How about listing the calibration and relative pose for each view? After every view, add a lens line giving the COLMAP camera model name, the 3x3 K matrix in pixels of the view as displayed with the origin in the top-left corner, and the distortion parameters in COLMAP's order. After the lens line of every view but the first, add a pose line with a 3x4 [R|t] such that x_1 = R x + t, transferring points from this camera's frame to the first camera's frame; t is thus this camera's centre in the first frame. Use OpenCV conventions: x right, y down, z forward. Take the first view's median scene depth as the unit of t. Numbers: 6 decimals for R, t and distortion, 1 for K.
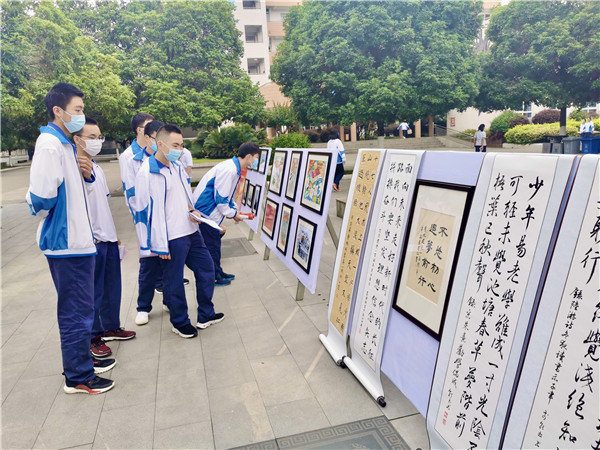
lens RADIAL K [[462.9, 0, 300.0], [0, 462.9, 225.0], [0, 0, 1]] dist [0.034654, -0.041225]
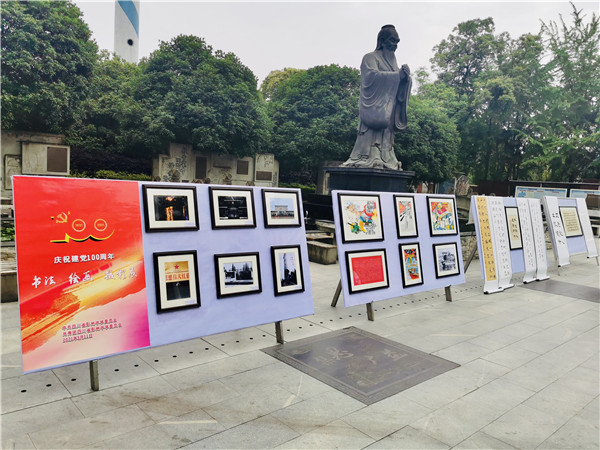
lens RADIAL K [[462.9, 0, 300.0], [0, 462.9, 225.0], [0, 0, 1]] dist [0.034654, -0.041225]
pose [[-0.454593, -0.056263, 0.888920, -0.311151], [0.131138, 0.982899, 0.129275, -0.091823], [-0.880993, 0.175339, -0.439441, 0.594449]]
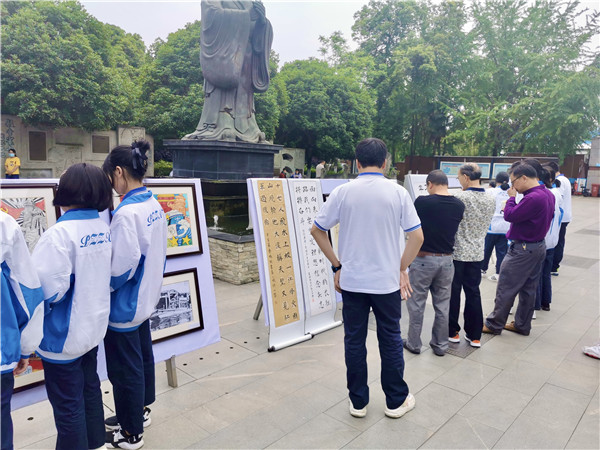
lens RADIAL K [[462.9, 0, 300.0], [0, 462.9, 225.0], [0, 0, 1]] dist [0.034654, -0.041225]
pose [[-0.554092, -0.077824, 0.828810, -0.209562], [0.145696, 0.971187, 0.188596, -0.057367], [-0.819606, 0.225254, -0.526788, 0.350851]]
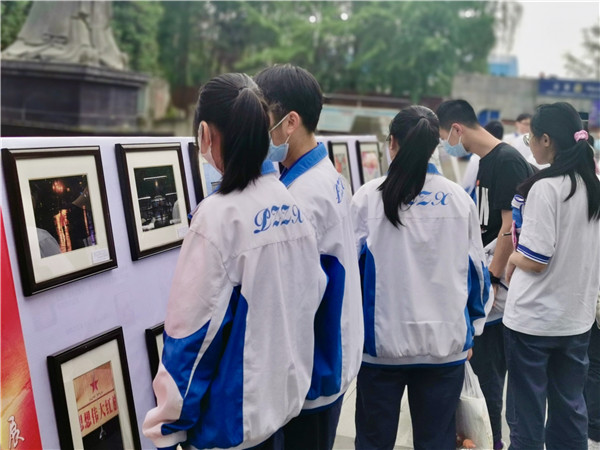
lens RADIAL K [[871.1, 0, 300.0], [0, 871.1, 225.0], [0, 0, 1]] dist [0.008700, 0.022681]
pose [[-0.852779, -0.077790, 0.516447, -0.178711], [0.064436, 0.965619, 0.251847, -0.112117], [-0.518282, 0.248048, -0.818447, 0.650263]]
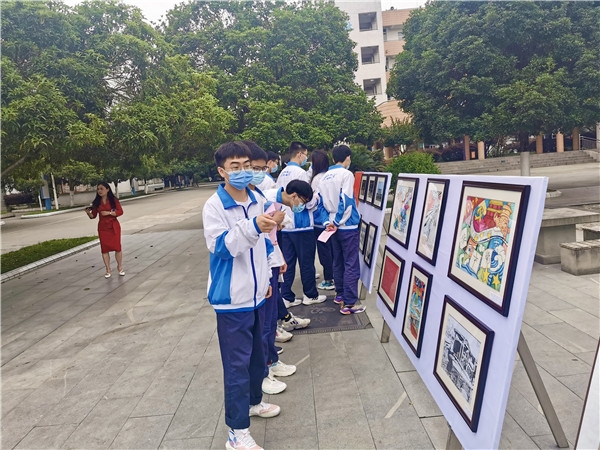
lens RADIAL K [[462.9, 0, 300.0], [0, 462.9, 225.0], [0, 0, 1]] dist [0.034654, -0.041225]
pose [[0.969331, -0.002155, -0.245750, -0.010911], [-0.009275, 0.998928, -0.045343, -0.024596], [0.245584, 0.046231, 0.968272, 0.130421]]
